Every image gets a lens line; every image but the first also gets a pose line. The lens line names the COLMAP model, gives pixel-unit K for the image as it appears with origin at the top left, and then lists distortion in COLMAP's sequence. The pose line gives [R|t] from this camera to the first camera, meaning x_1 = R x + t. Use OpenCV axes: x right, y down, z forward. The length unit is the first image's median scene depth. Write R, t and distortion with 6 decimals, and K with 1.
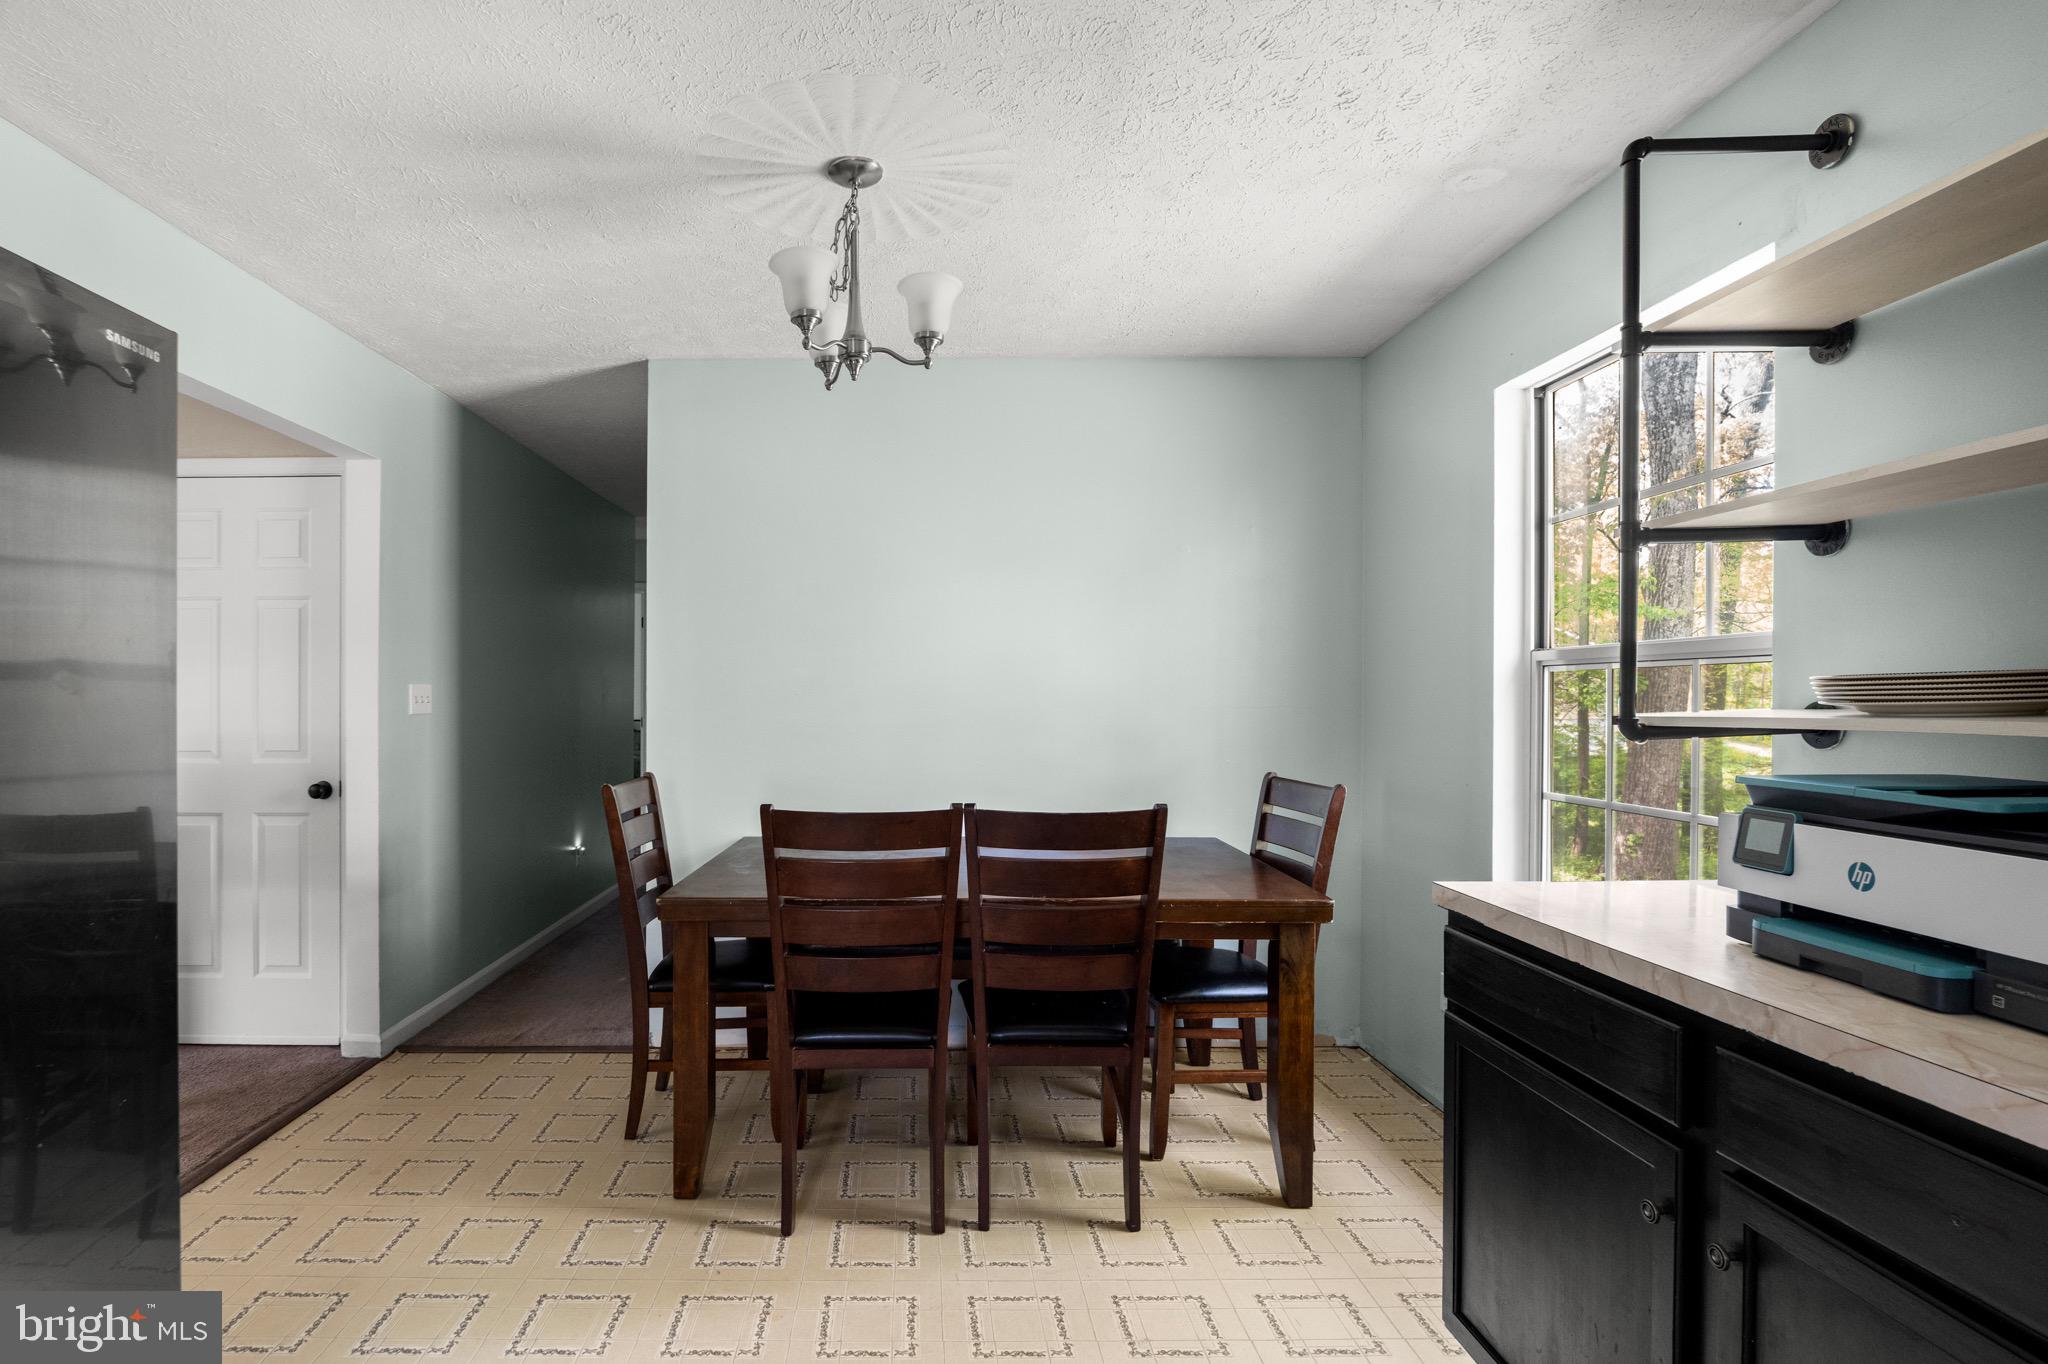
lens RADIAL K [[1018.4, 0, 1024.0], [0, 1018.4, 682.0], [0, 0, 1]] dist [-0.015393, 0.007266]
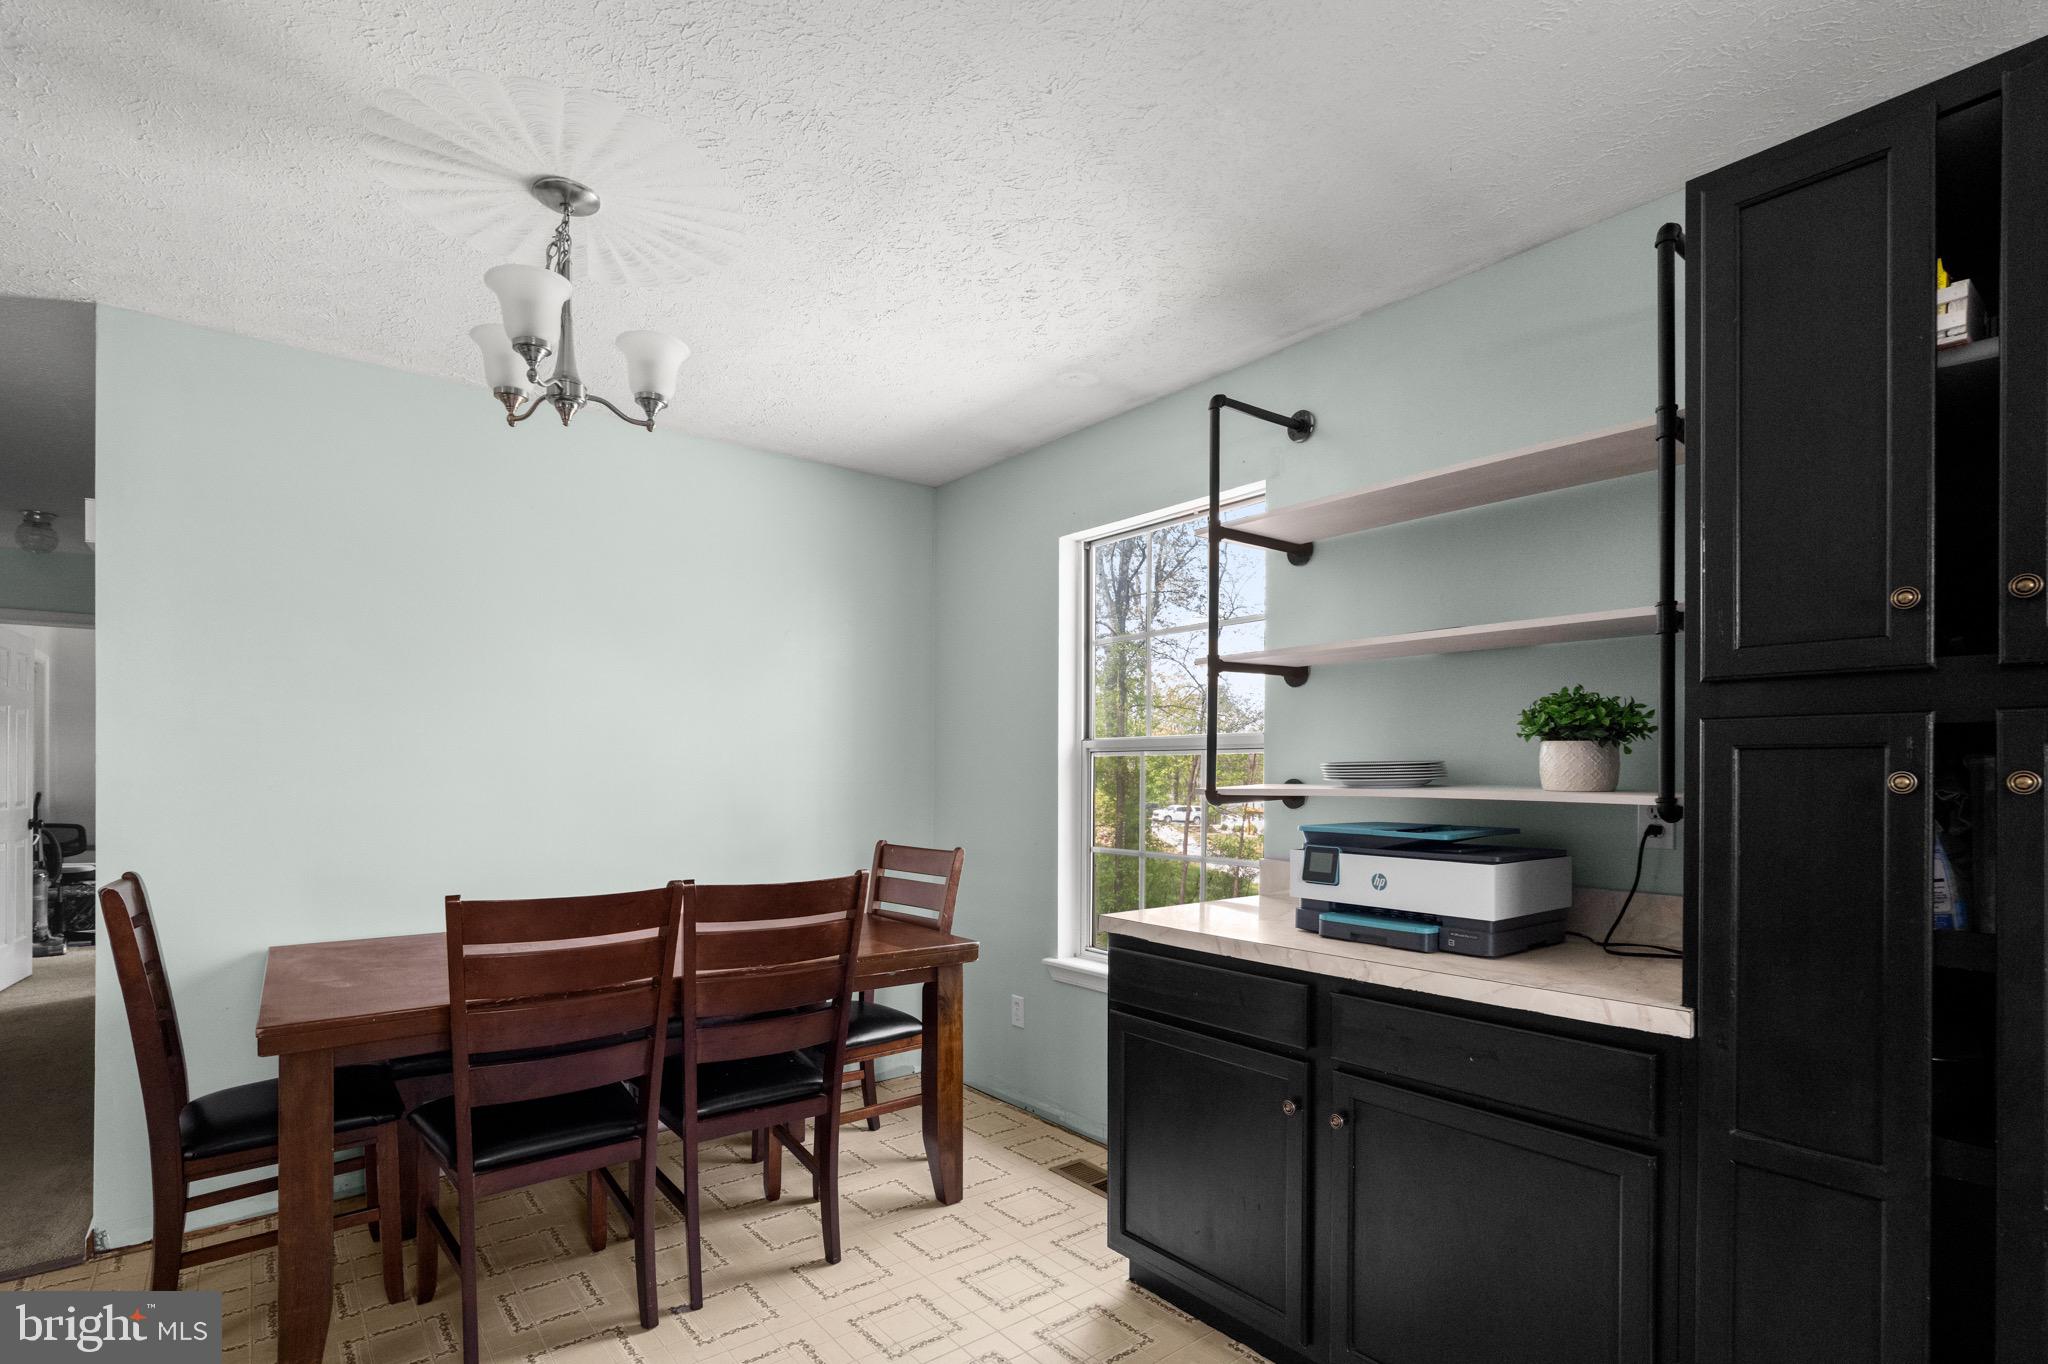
lens RADIAL K [[992.8, 0, 1022.8], [0, 992.8, 761.6], [0, 0, 1]] dist [0.001219, 0.000572]
pose [[0.779305, 0.013906, 0.626490, -0.405280], [-0.014440, 0.999887, -0.004231, 0.003621], [-0.626478, -0.005749, 0.779418, 0.044365]]
